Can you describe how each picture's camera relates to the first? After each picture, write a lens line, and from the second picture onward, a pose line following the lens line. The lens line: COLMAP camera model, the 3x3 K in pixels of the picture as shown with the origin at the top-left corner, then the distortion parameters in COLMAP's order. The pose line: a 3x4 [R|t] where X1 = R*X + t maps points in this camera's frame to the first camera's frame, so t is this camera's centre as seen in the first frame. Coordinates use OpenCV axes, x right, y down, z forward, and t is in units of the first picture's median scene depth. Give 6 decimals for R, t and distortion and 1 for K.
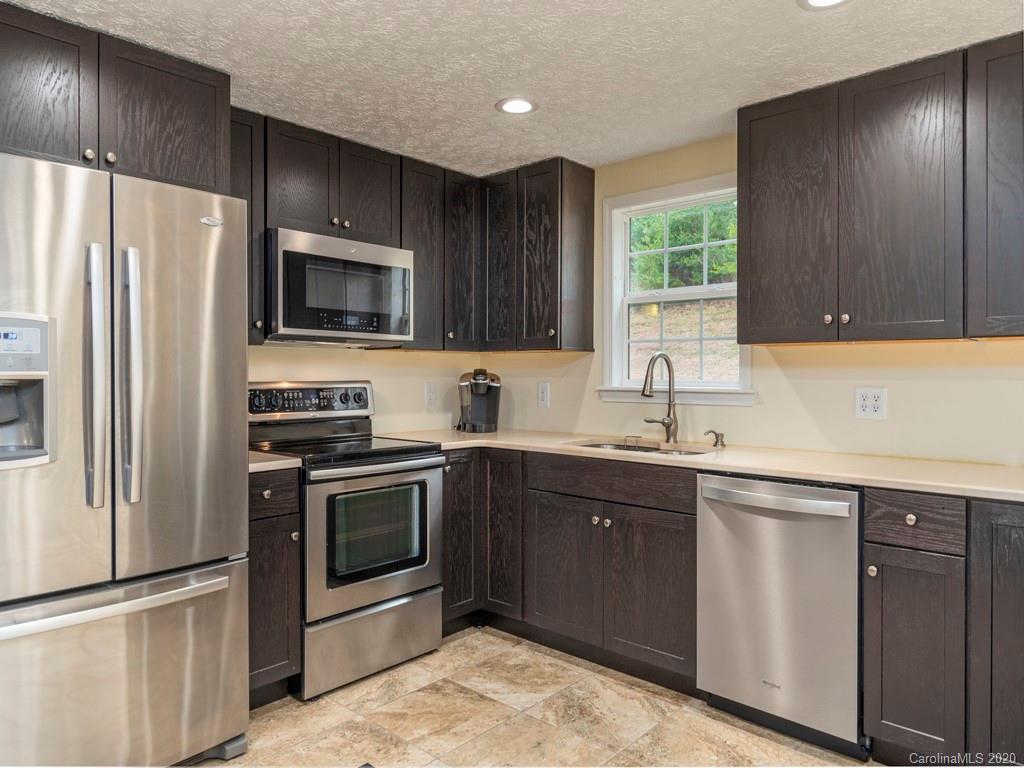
lens RADIAL K [[688.6, 0, 515.7], [0, 688.6, 380.8], [0, 0, 1]] dist [0.001349, -0.006805]
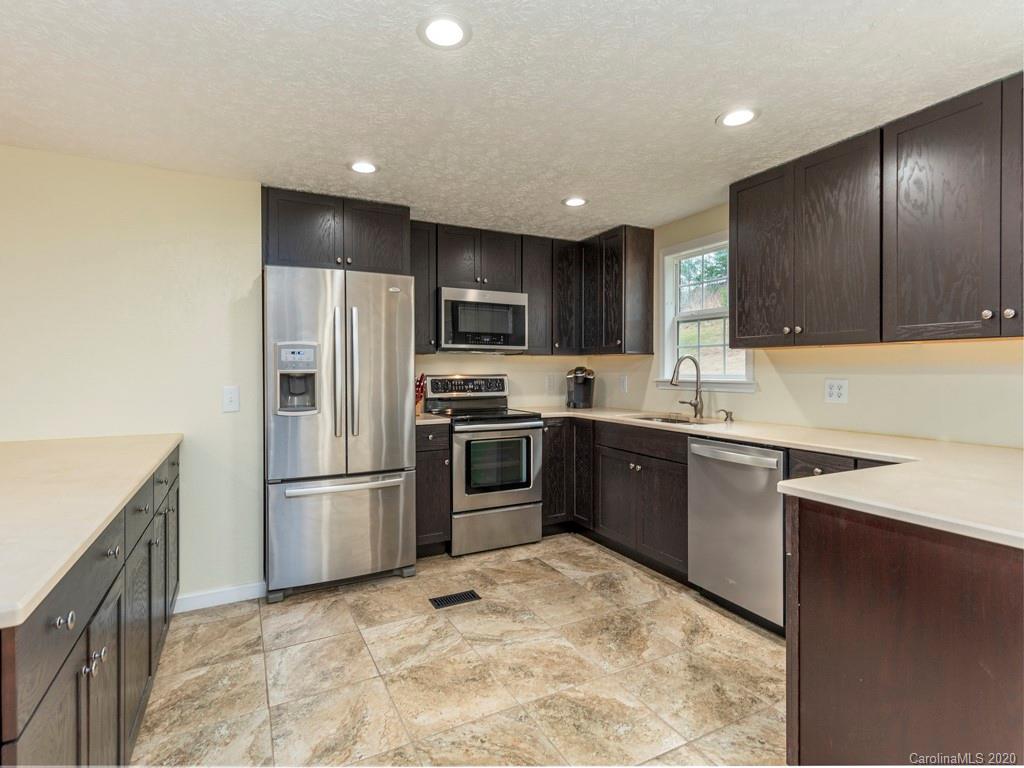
lens RADIAL K [[520.2, 0, 509.1], [0, 520.2, 376.8], [0, 0, 1]] dist [0.003597, 0.000079]
pose [[0.935669, 0.002538, -0.352871, 0.279329], [-0.001371, 0.999993, 0.003556, 0.001645], [0.352877, -0.002843, 0.935665, -0.177924]]
